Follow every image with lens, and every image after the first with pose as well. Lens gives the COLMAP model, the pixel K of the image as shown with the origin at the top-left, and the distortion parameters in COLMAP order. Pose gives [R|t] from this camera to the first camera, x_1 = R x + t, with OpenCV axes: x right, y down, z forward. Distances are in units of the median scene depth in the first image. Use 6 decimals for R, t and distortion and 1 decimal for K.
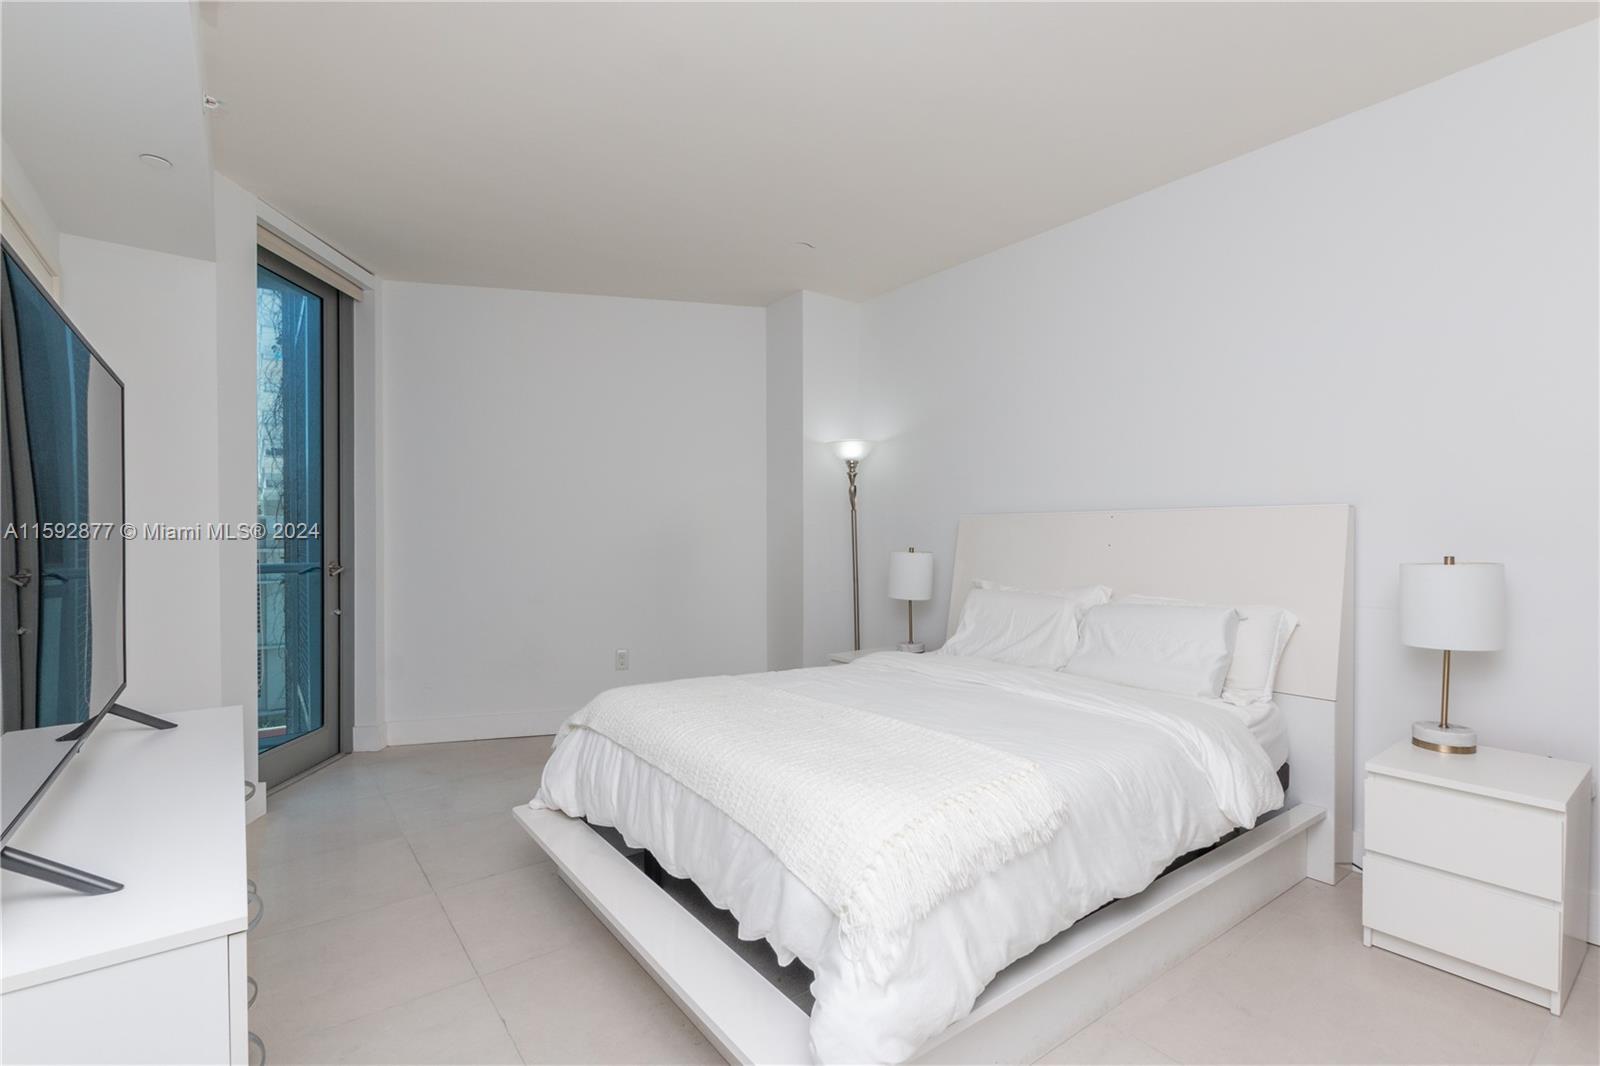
lens RADIAL K [[736.8, 0, 786.0], [0, 736.8, 537.1], [0, 0, 1]] dist [0.000447, -0.000007]
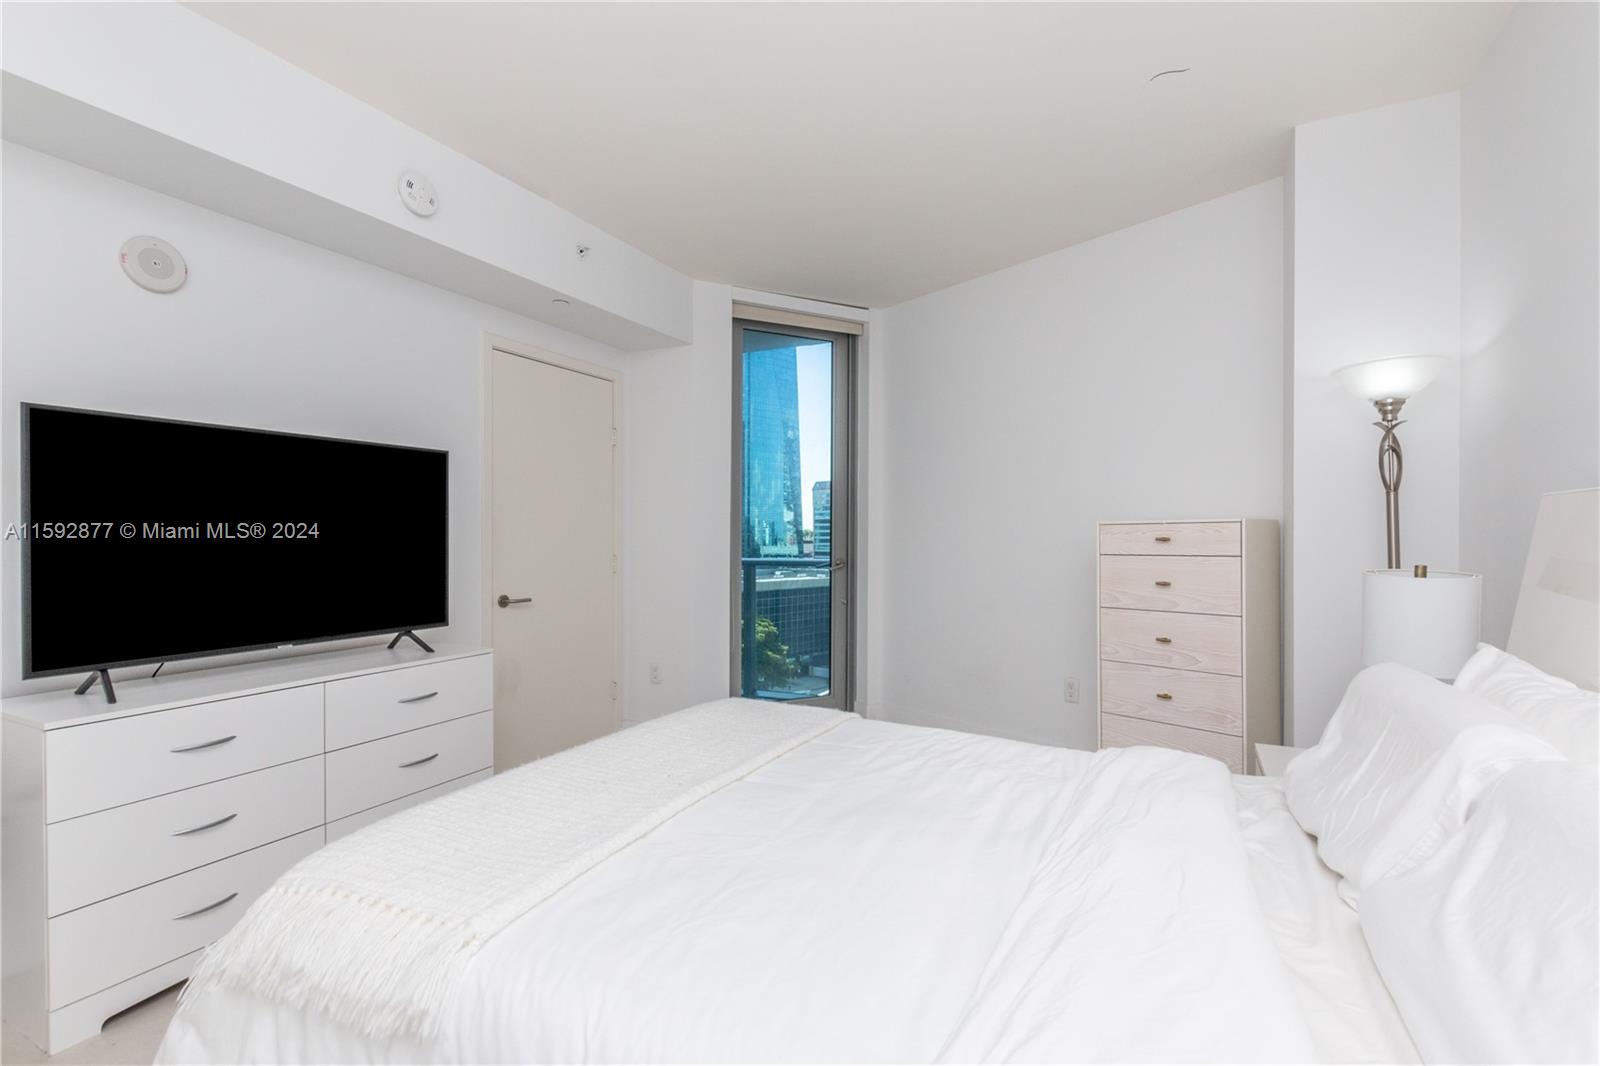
lens RADIAL K [[736.8, 0, 786.0], [0, 736.8, 537.1], [0, 0, 1]] dist [0.000447, -0.000007]
pose [[0.430812, 0.005495, -0.902425, 0.416633], [-0.001794, 0.999985, 0.005233, -0.005913], [0.902440, -0.000635, 0.430815, 0.403375]]
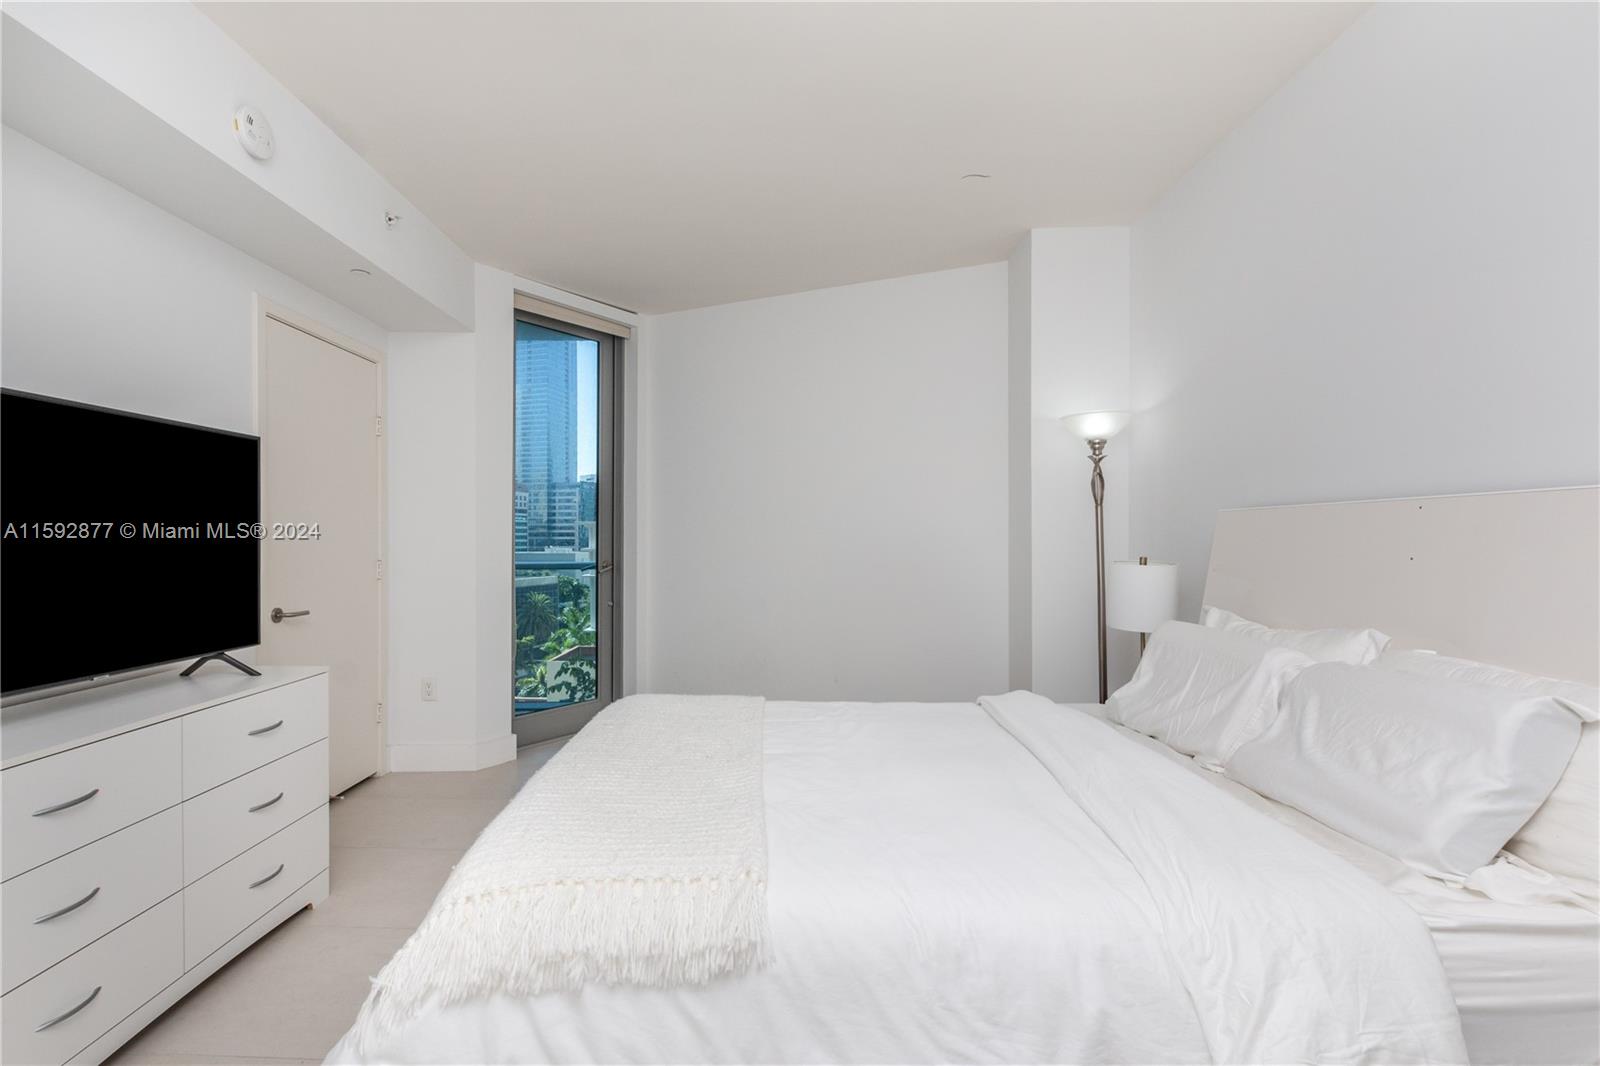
lens RADIAL K [[770.8, 0, 742.5], [0, 770.8, 536.0], [0, 0, 1]] dist [-0.001318, -0.000022]
pose [[0.773472, 0.001665, -0.633829, 0.333135], [-0.002636, 0.999996, -0.000590, -0.004691], [0.633825, 0.002127, 0.773473, 0.178015]]
